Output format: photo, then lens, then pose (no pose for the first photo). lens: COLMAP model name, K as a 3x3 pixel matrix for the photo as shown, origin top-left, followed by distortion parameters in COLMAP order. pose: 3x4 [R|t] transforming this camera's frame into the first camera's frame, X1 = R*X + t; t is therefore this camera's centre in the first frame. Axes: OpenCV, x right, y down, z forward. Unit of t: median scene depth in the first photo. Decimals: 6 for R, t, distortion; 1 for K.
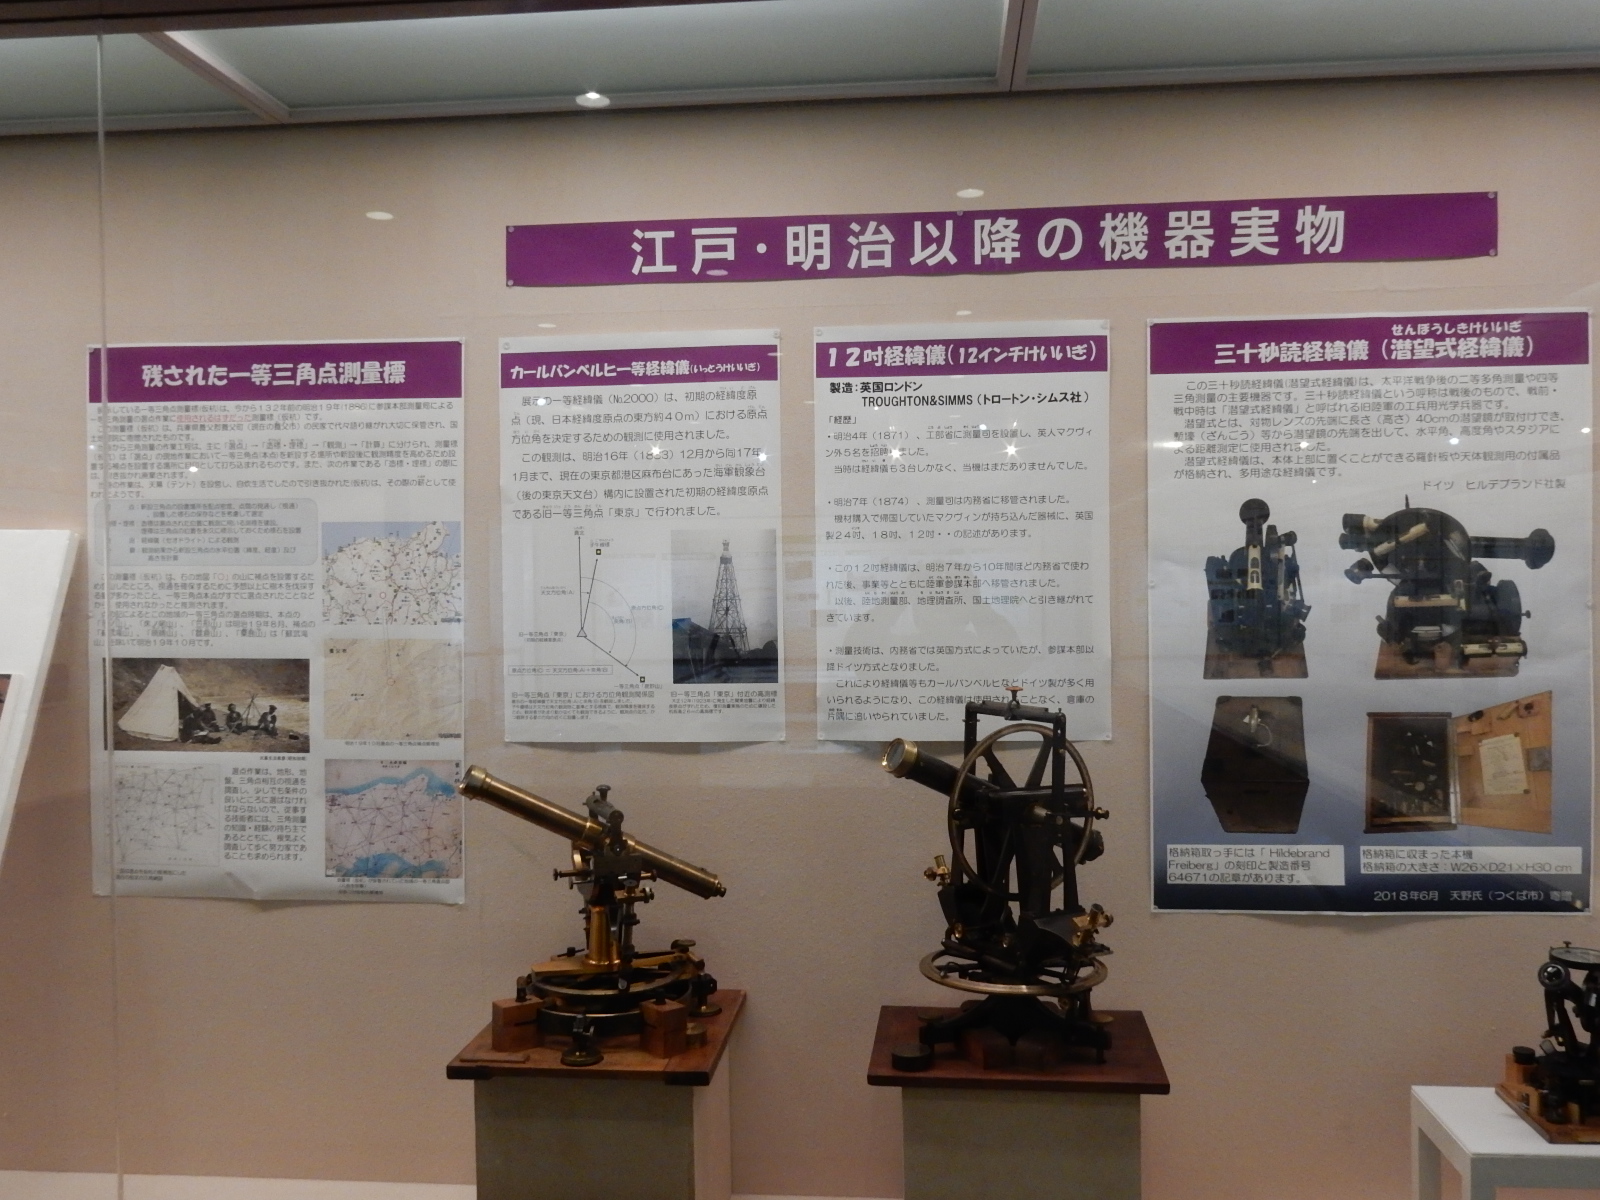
lens RADIAL K [[1391.9, 0, 802.0], [0, 1391.9, 603.6], [0, 0, 1]] dist [0.007286, -0.009424]
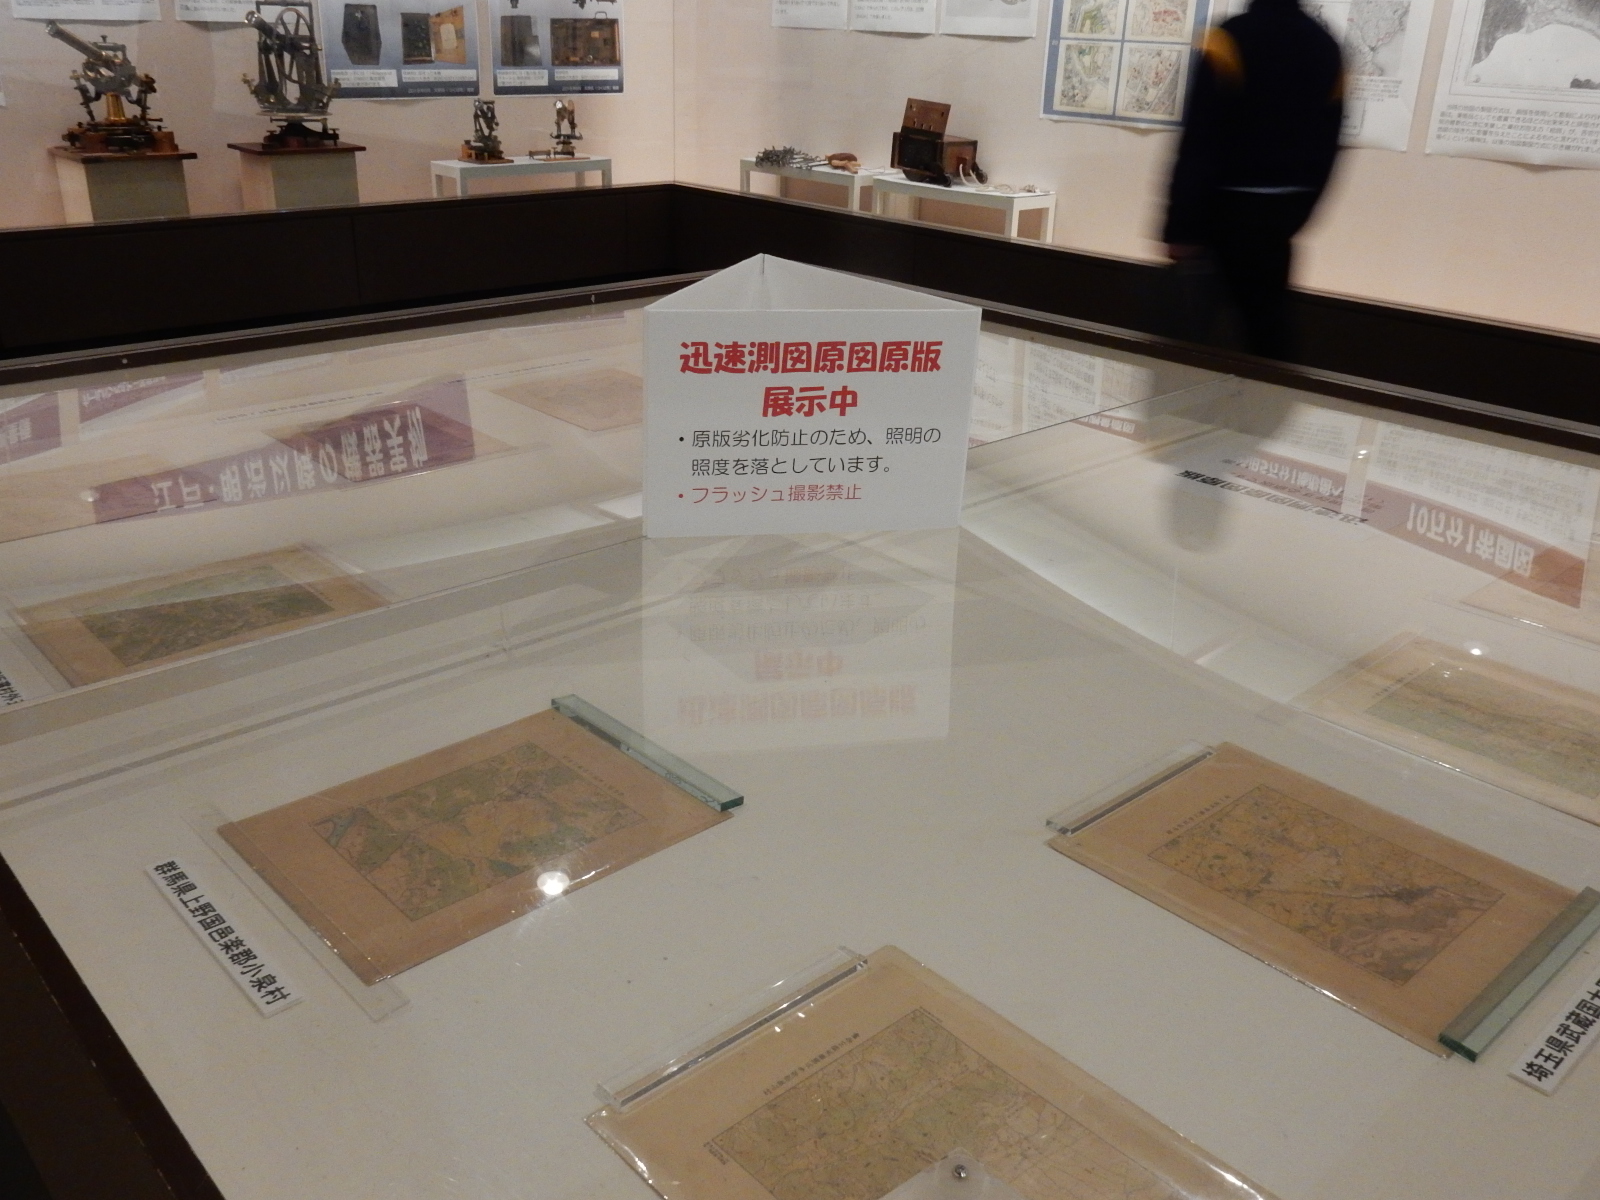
lens RADIAL K [[1391.9, 0, 801.9], [0, 1391.9, 608.3], [0, 0, 1]] dist [0.007286, -0.009424]
pose [[0.692361, -0.258315, 0.673728, -1.058536], [-0.032899, 0.921449, 0.387103, 0.071413], [-0.720801, -0.290180, 0.629477, -1.407153]]
